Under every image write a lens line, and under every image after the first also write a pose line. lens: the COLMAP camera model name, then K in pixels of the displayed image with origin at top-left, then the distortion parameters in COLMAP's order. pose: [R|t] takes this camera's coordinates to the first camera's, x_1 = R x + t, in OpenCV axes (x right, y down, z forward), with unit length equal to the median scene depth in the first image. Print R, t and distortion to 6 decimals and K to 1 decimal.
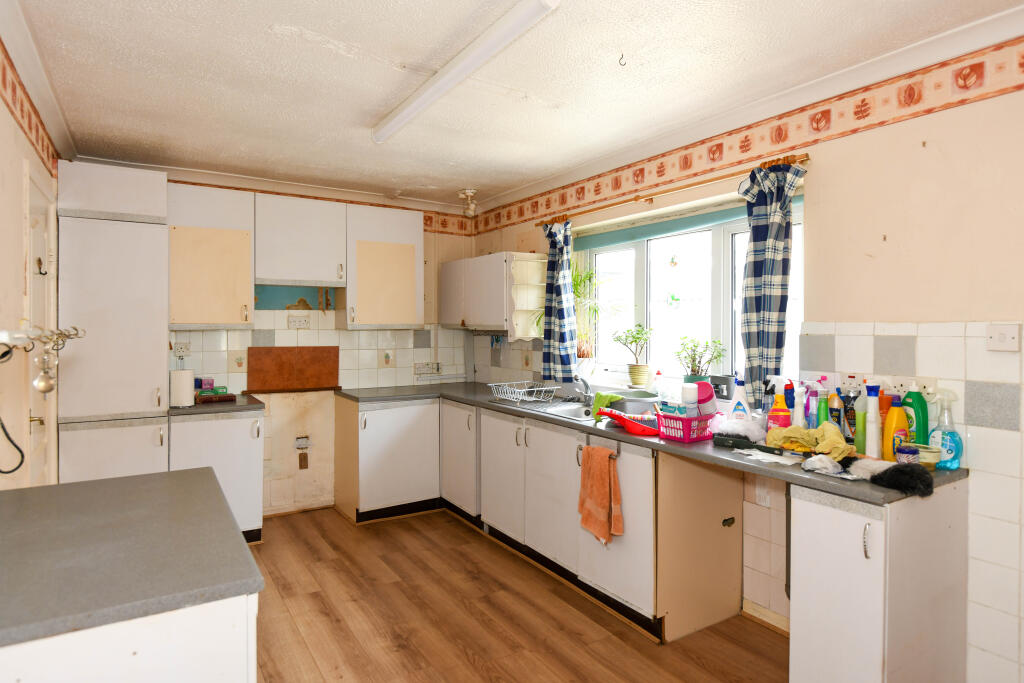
lens RADIAL K [[608.6, 0, 510.0], [0, 608.6, 320.7], [0, 0, 1]] dist [0.004212, -0.000907]
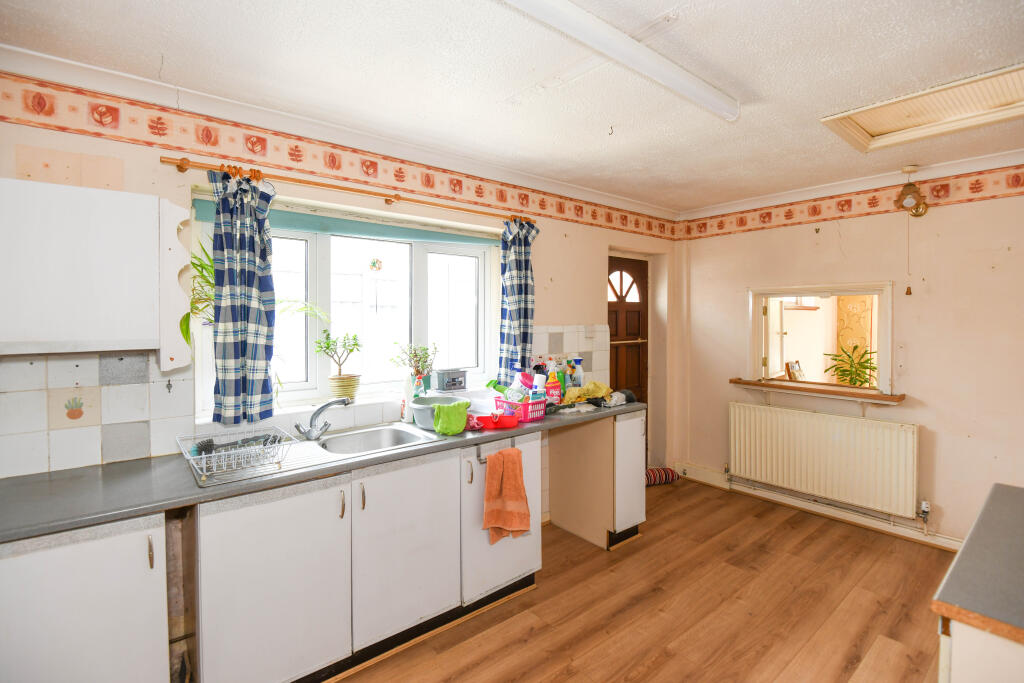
lens RADIAL K [[470.6, 0, 508.8], [0, 470.6, 331.0], [0, 0, 1]] dist [-0.013118, -0.000170]
pose [[-0.137787, -0.011780, 0.990392, -0.592507], [0.009051, 0.999873, 0.013152, -0.001602], [-0.990421, 0.010776, -0.137663, 1.023796]]
